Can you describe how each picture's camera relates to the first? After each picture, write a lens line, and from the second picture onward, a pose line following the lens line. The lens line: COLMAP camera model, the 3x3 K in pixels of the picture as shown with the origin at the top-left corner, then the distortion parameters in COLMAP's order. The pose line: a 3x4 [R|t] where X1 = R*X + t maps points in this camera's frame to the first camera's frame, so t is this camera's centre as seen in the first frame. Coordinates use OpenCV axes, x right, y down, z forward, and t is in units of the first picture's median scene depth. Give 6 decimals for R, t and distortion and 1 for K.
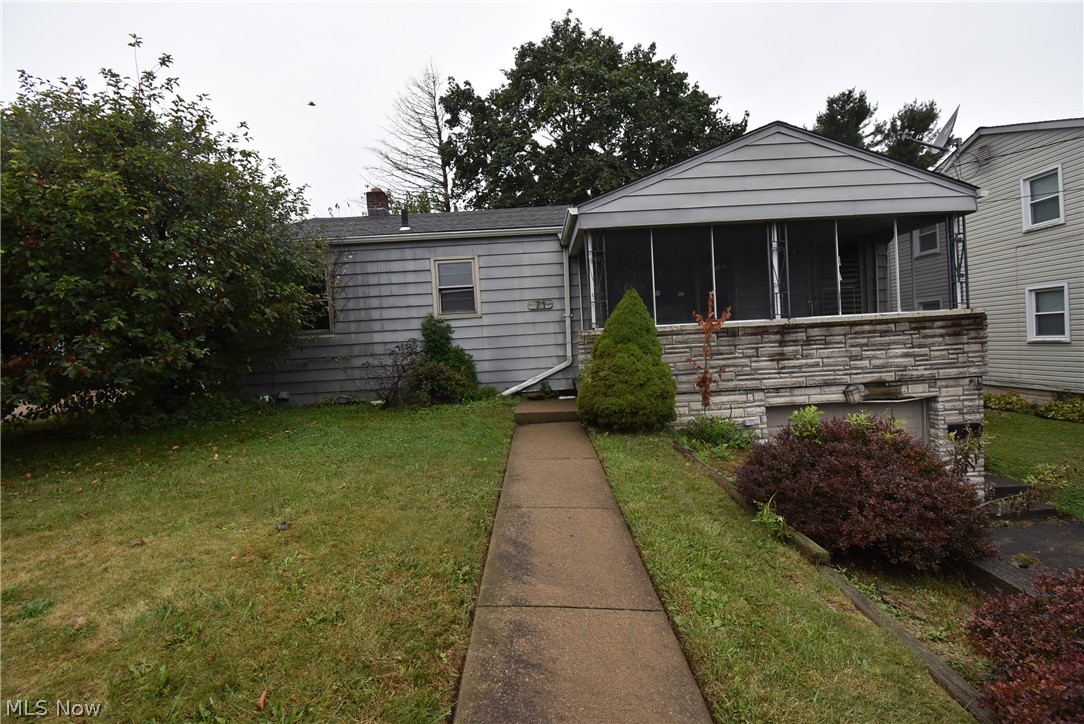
lens RADIAL K [[481.1, 0, 547.1], [0, 481.1, 356.7], [0, 0, 1]] dist [0.016697, -0.023365]
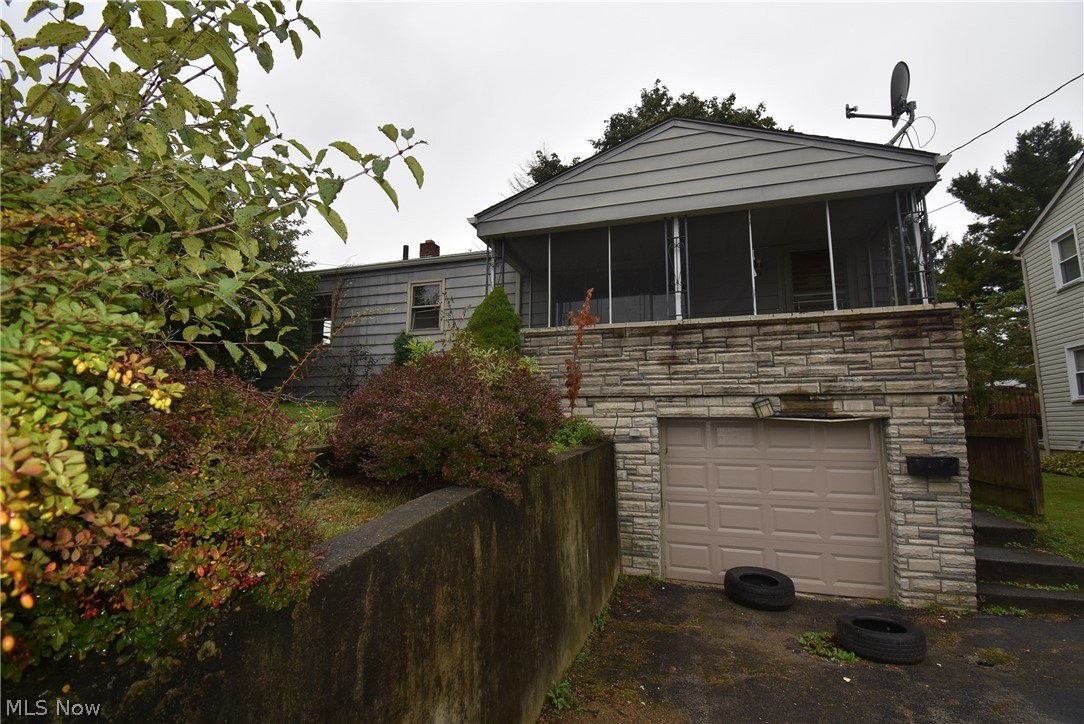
lens RADIAL K [[481.1, 0, 547.1], [0, 481.1, 356.7], [0, 0, 1]] dist [0.016697, -0.023365]
pose [[0.942892, 0.017199, -0.332653, 0.559642], [-0.067566, 0.987781, -0.140441, 0.132595], [0.326173, 0.154896, 0.932533, 0.099452]]
